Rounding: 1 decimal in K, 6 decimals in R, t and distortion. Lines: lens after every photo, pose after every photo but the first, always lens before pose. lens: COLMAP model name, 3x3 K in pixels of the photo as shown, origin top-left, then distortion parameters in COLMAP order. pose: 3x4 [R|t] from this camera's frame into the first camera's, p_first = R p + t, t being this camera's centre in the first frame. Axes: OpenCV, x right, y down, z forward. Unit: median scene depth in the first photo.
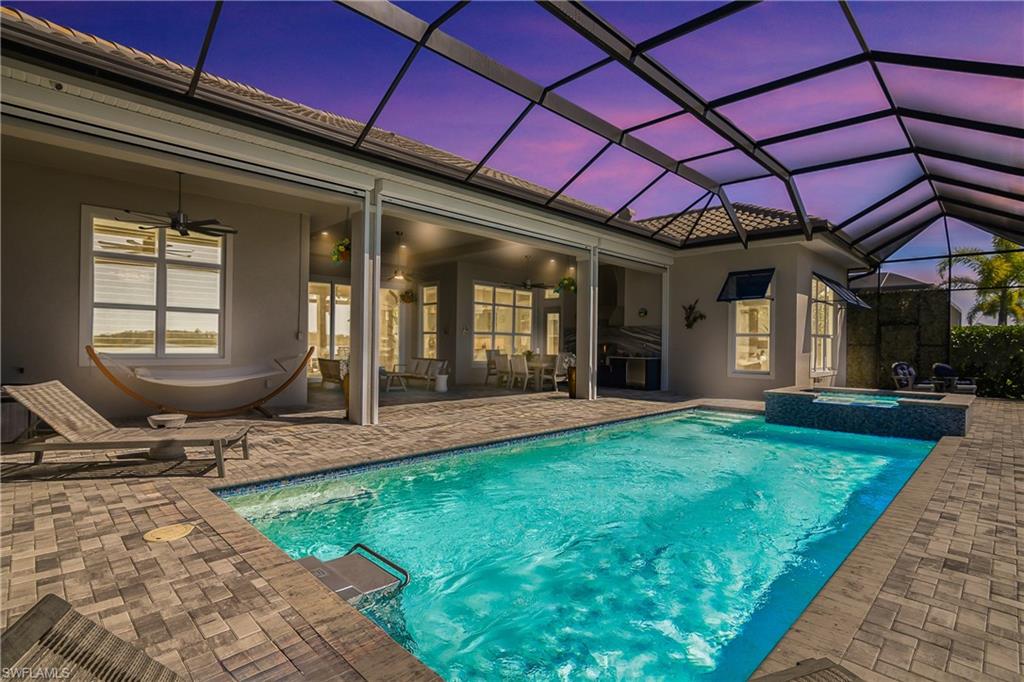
lens RADIAL K [[501.4, 0, 505.3], [0, 501.4, 346.5], [0, 0, 1]] dist [-0.022343, 0.006763]
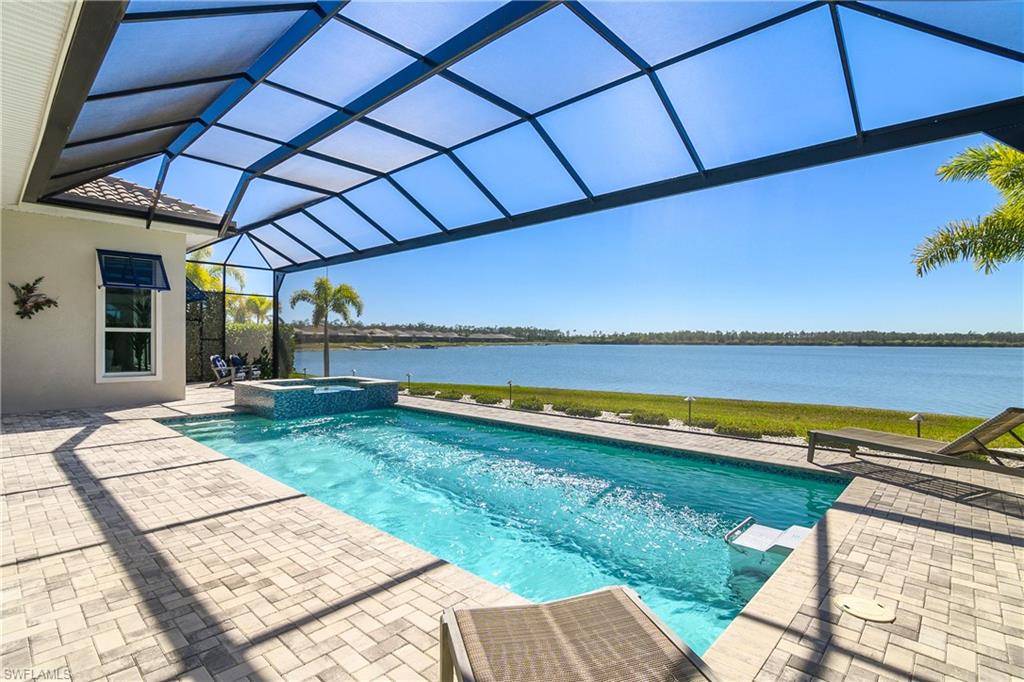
lens RADIAL K [[501.4, 0, 505.3], [0, 501.4, 346.5], [0, 0, 1]] dist [-0.022343, 0.006763]
pose [[-0.056917, -0.024023, 0.998090, -0.340679], [-0.003733, 0.999709, 0.023849, -0.016116], [-0.998372, -0.002369, -0.056991, 0.385493]]
